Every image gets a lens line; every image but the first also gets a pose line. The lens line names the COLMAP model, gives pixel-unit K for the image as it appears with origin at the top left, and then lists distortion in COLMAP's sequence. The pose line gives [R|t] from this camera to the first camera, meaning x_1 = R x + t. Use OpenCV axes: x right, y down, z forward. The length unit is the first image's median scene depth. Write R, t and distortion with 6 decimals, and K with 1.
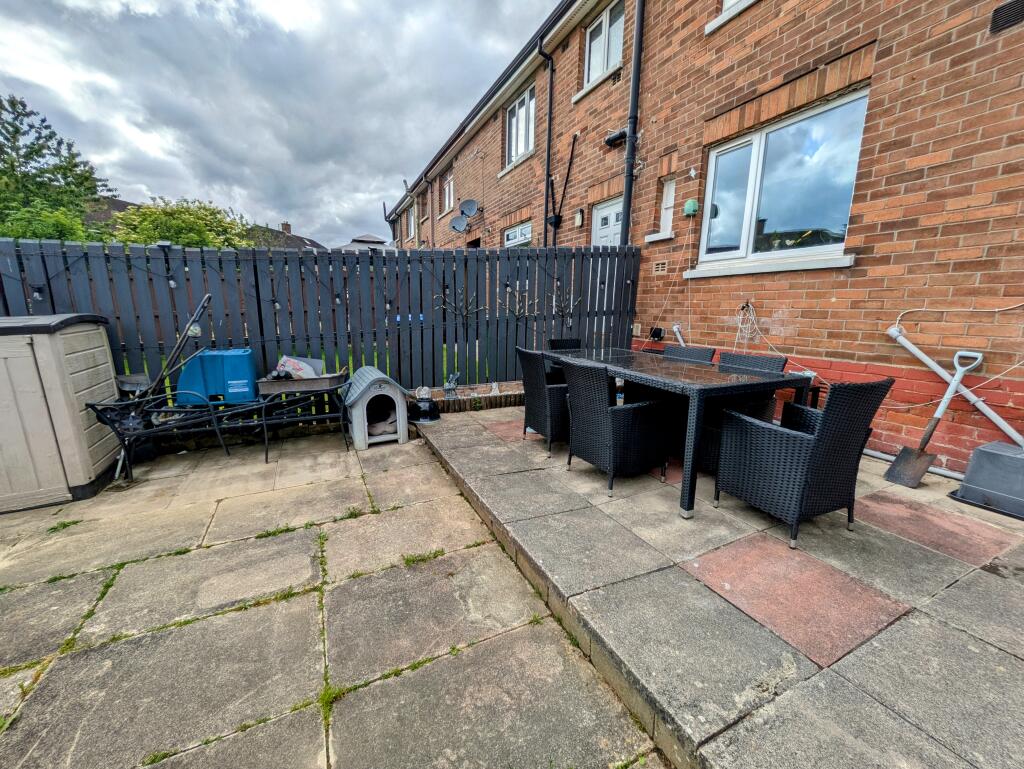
lens RADIAL K [[404.8, 0, 507.3], [0, 404.8, 382.3], [0, 0, 1]] dist [-0.002007, 0.000496]
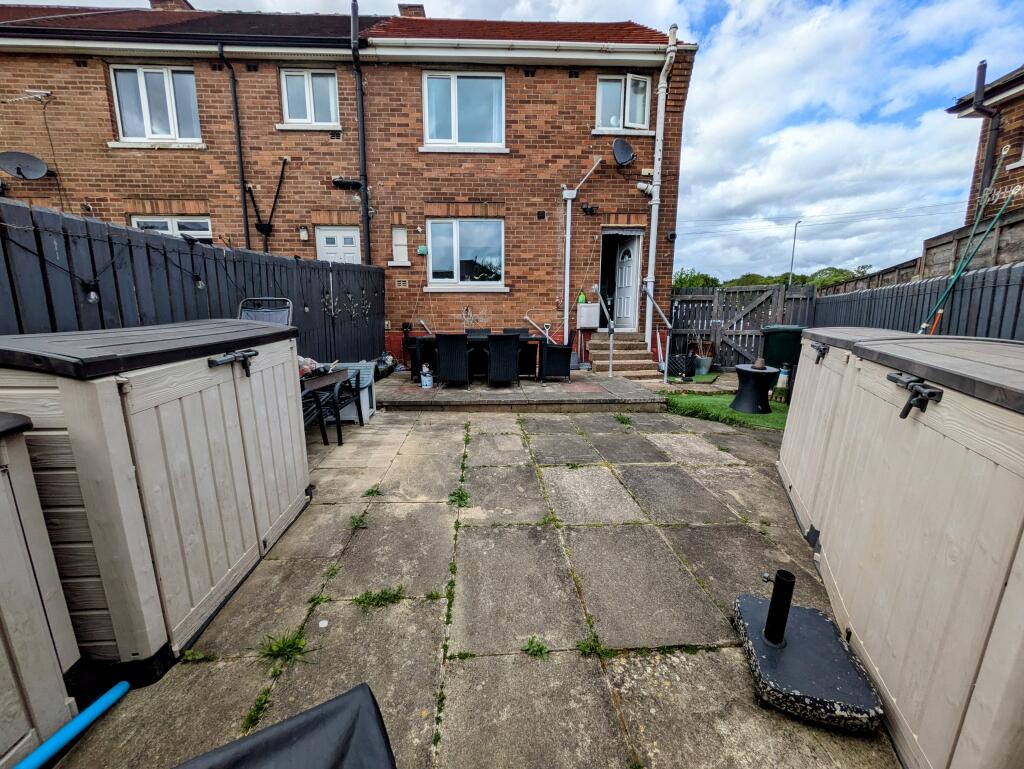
lens RADIAL K [[404.8, 0, 507.3], [0, 404.8, 382.3], [0, 0, 1]] dist [-0.002007, 0.000496]
pose [[0.387895, -0.167689, 0.906321, -1.367569], [0.171972, 0.979211, 0.107573, -0.018677], [-0.905518, 0.114135, 0.408668, 0.076520]]
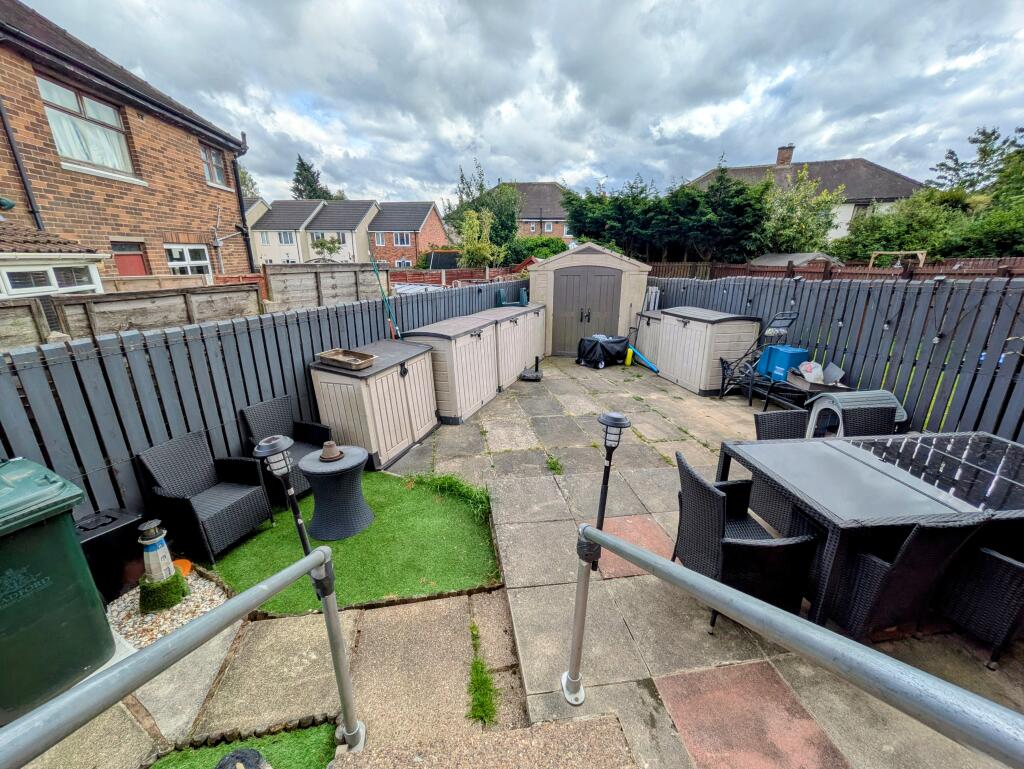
lens RADIAL K [[404.8, 0, 507.3], [0, 404.8, 382.3], [0, 0, 1]] dist [-0.002007, 0.000496]
pose [[-0.295492, 0.274097, -0.915180, 1.067063], [-0.181858, 0.924303, 0.335547, -0.276494], [0.937876, 0.265585, -0.223278, 0.364632]]
